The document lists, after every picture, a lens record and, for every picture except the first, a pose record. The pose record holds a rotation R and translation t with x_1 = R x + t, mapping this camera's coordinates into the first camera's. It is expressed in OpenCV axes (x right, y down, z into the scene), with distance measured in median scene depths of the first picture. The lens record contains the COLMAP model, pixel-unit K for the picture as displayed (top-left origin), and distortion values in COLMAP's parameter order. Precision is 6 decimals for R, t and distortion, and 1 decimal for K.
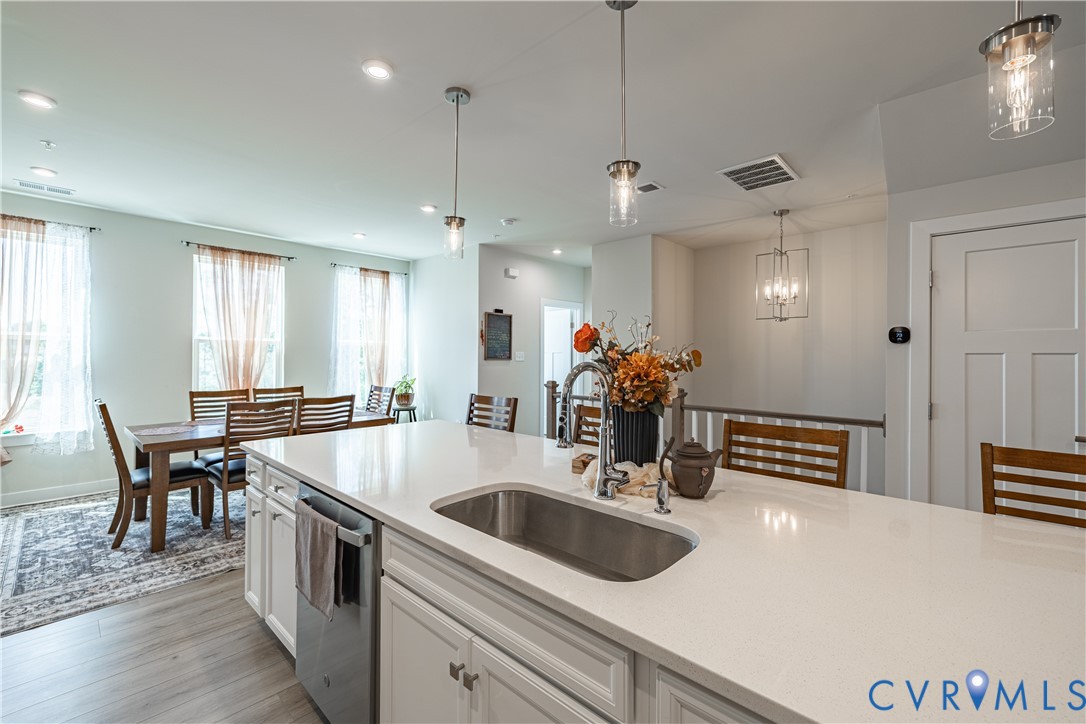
lens RADIAL K [[454.2, 0, 544.3], [0, 454.2, 354.6], [0, 0, 1]] dist [0.002989, -0.000412]
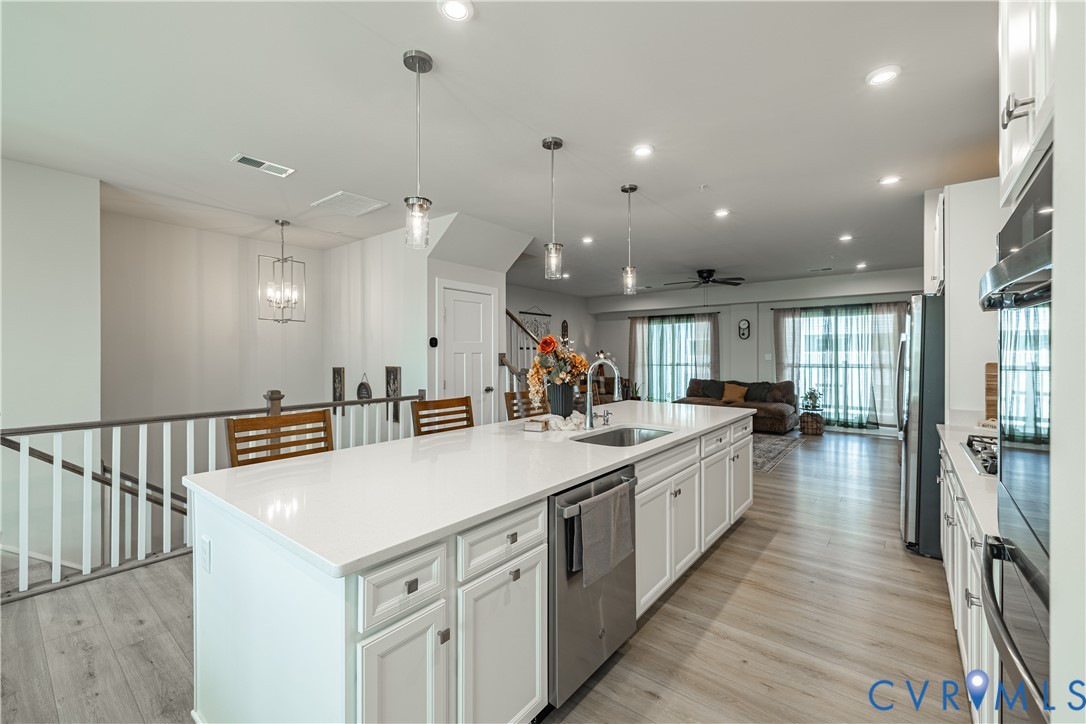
lens RADIAL K [[454.2, 0, 544.3], [0, 454.2, 354.6], [0, 0, 1]] dist [0.002989, -0.000412]
pose [[-0.075623, -0.005120, 0.997123, -0.737093], [-0.000668, 0.999987, 0.005084, -0.005203], [-0.997136, -0.000281, -0.075625, 0.557221]]
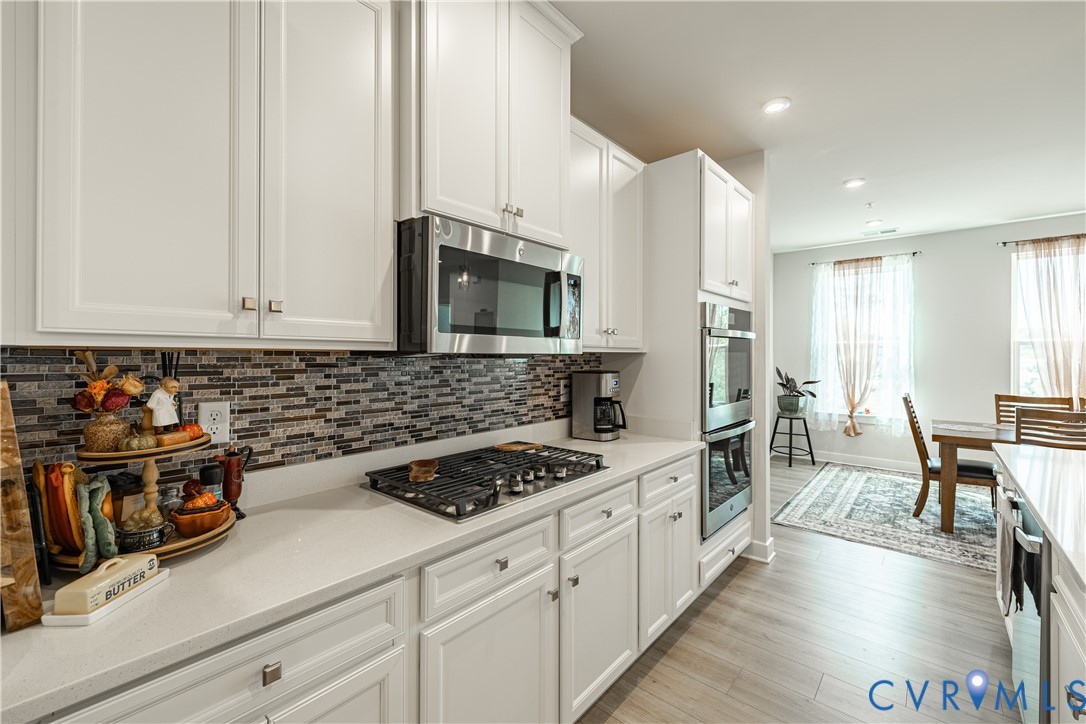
lens RADIAL K [[454.2, 0, 544.3], [0, 454.2, 354.6], [0, 0, 1]] dist [0.002989, -0.000412]
pose [[0.038831, -0.005345, -0.999231, 0.212498], [-0.000891, 0.999985, -0.005383, -0.000107], [0.999245, 0.001099, 0.038826, -0.034323]]
